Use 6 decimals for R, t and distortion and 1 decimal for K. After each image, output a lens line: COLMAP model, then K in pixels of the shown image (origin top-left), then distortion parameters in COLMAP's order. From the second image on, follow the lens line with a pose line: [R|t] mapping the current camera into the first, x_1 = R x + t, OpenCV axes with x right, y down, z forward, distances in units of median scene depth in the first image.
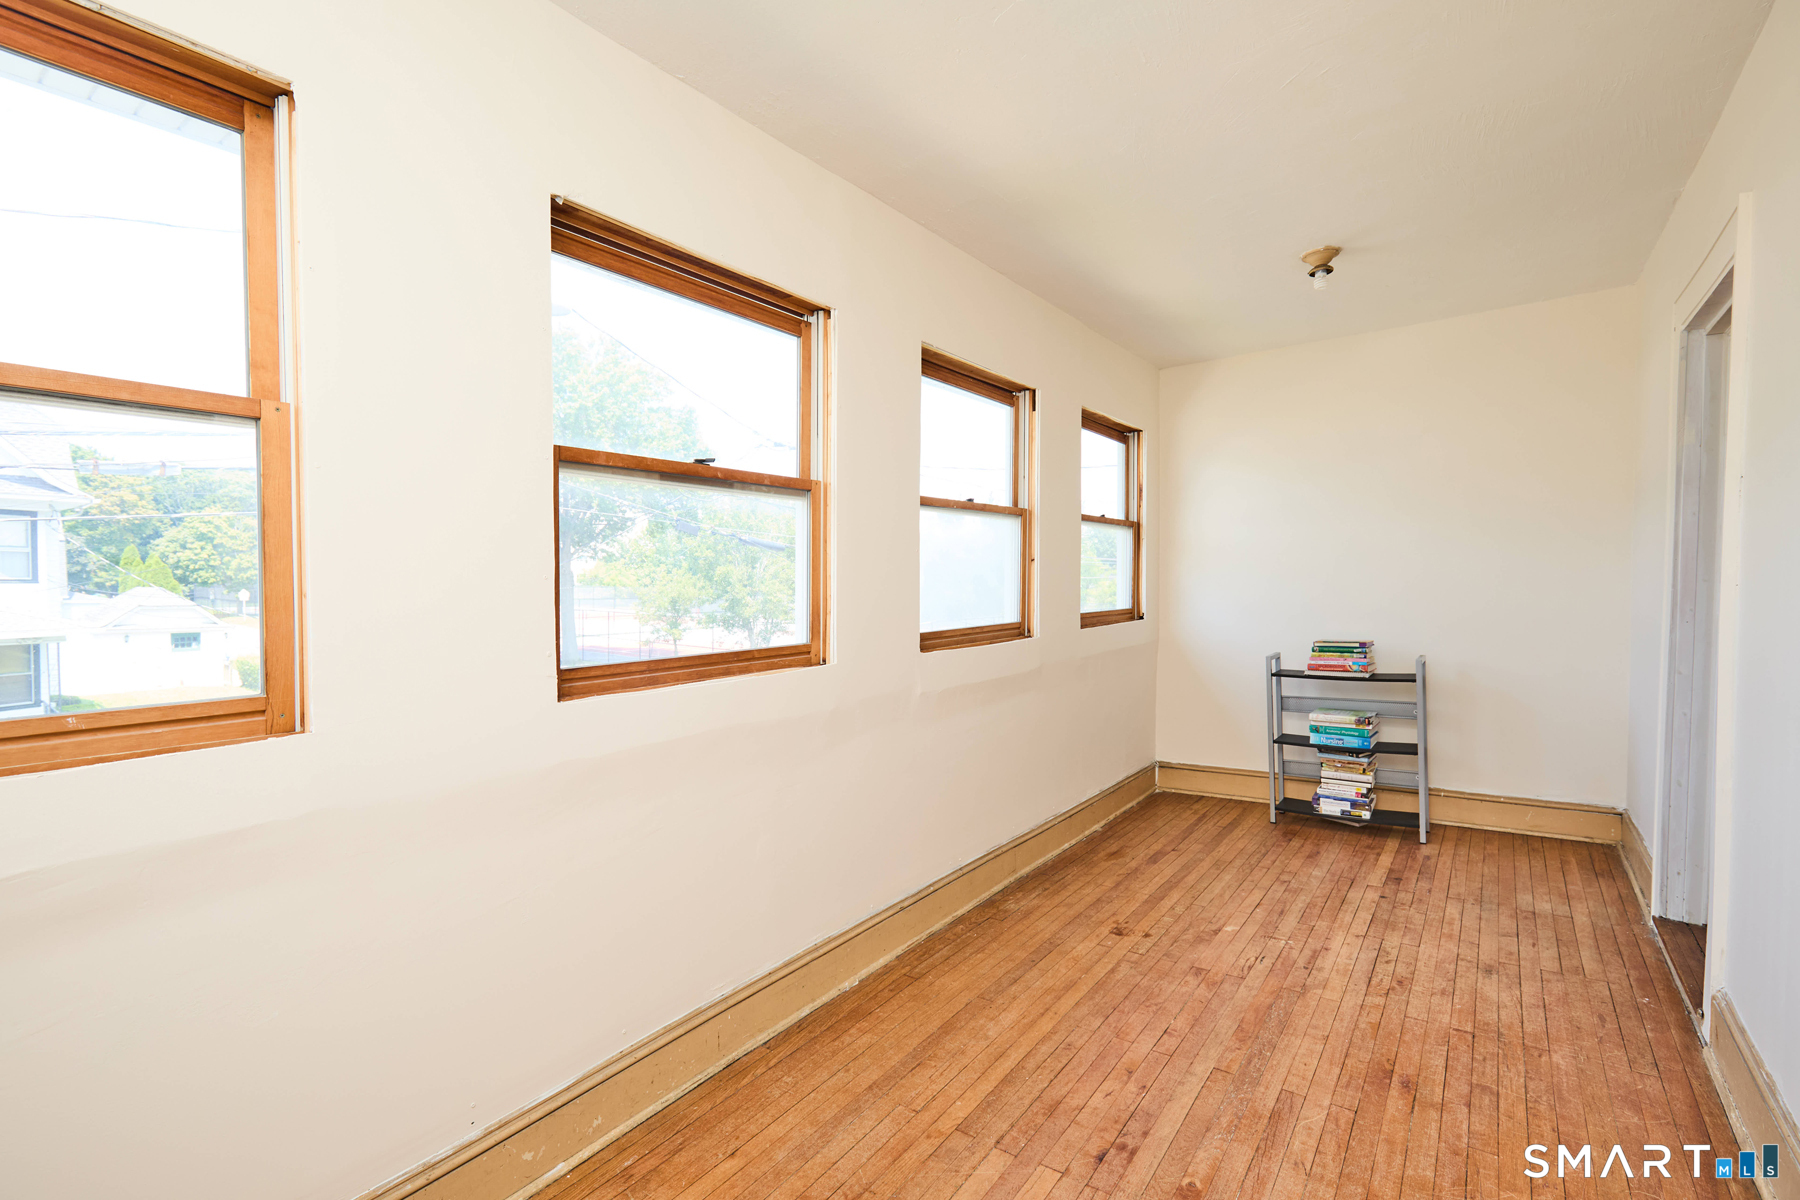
lens RADIAL K [[848.4, 0, 900.2], [0, 848.4, 598.7], [0, 0, 1]] dist [0.003812, -0.001552]
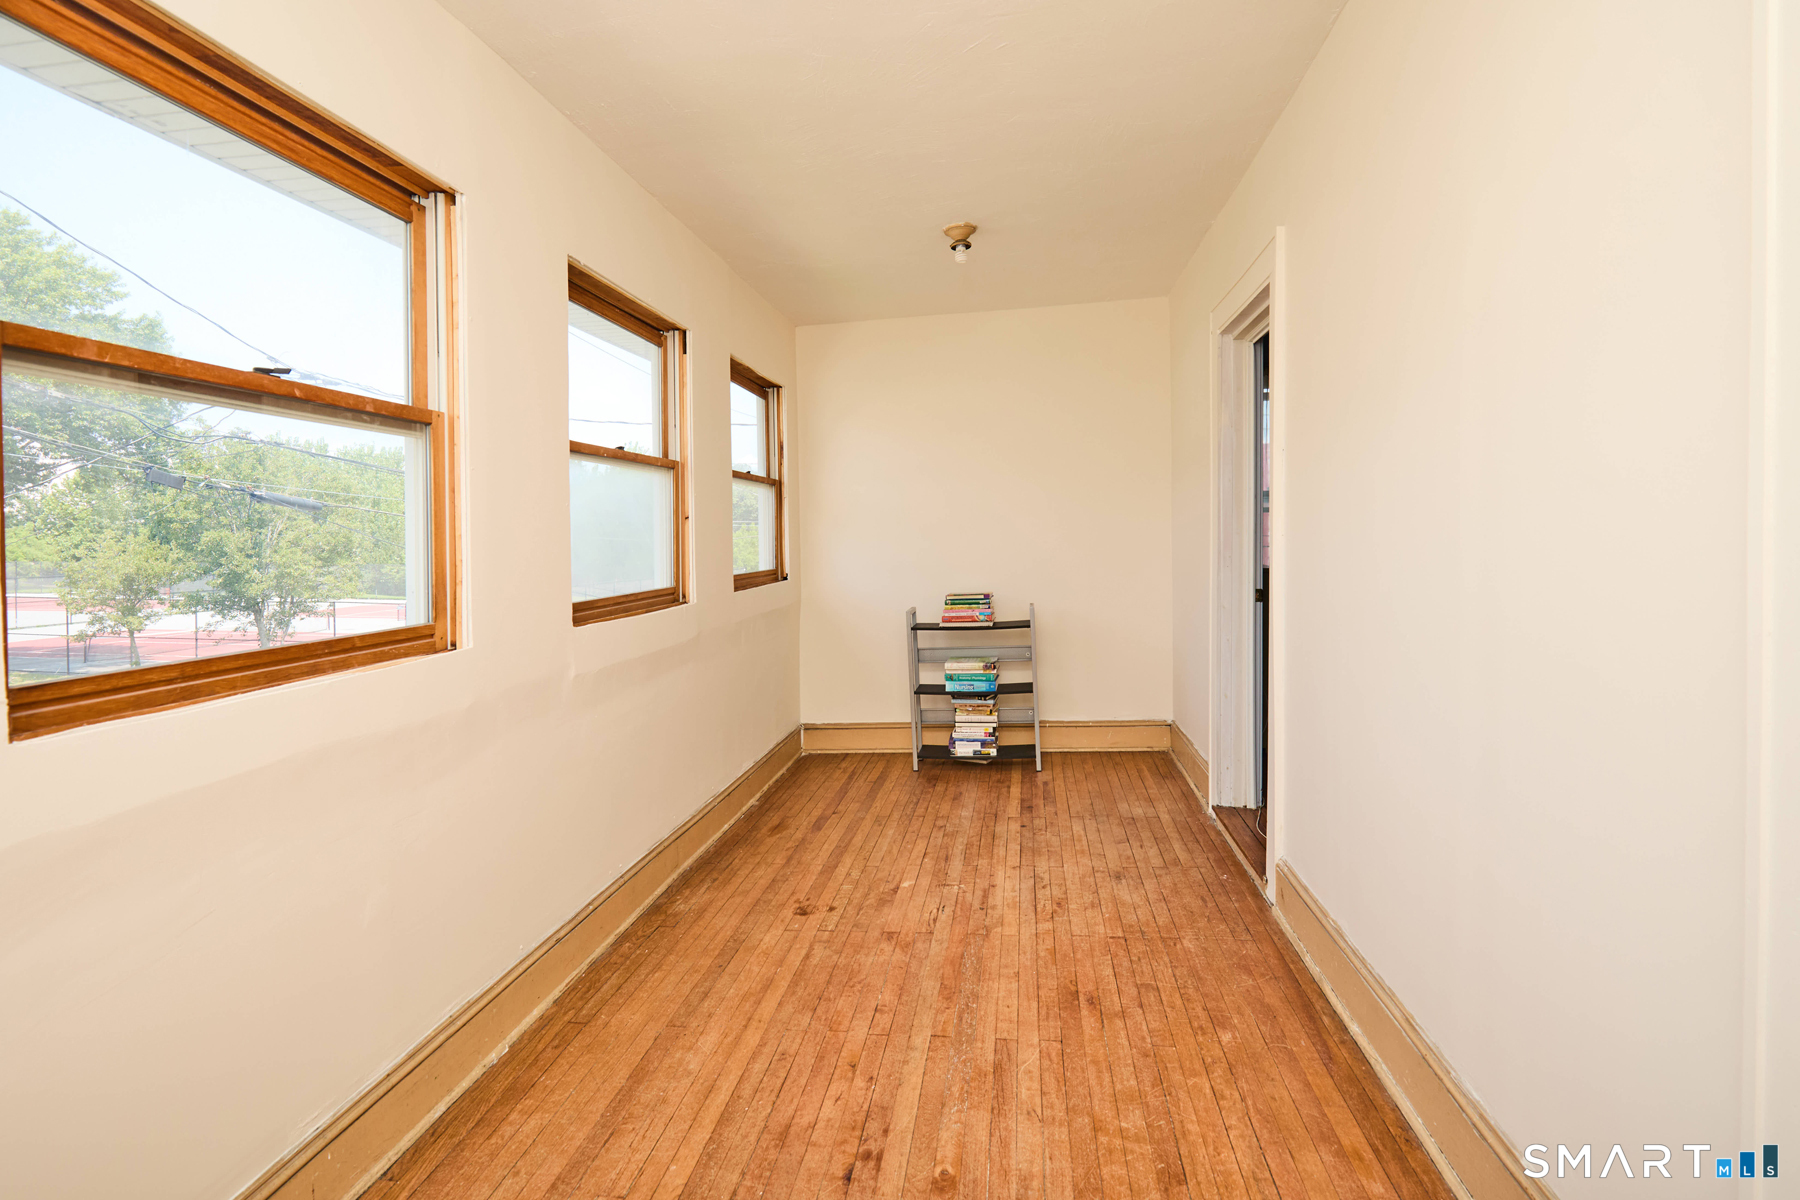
lens RADIAL K [[848.4, 0, 895.1], [0, 848.4, 552.4], [0, 0, 1]] dist [0.003812, -0.001552]
pose [[0.883167, -0.017819, 0.468720, -0.090398], [0.023868, 0.999691, -0.006968, 0.003519], [-0.468451, 0.017341, 0.883319, 0.119121]]
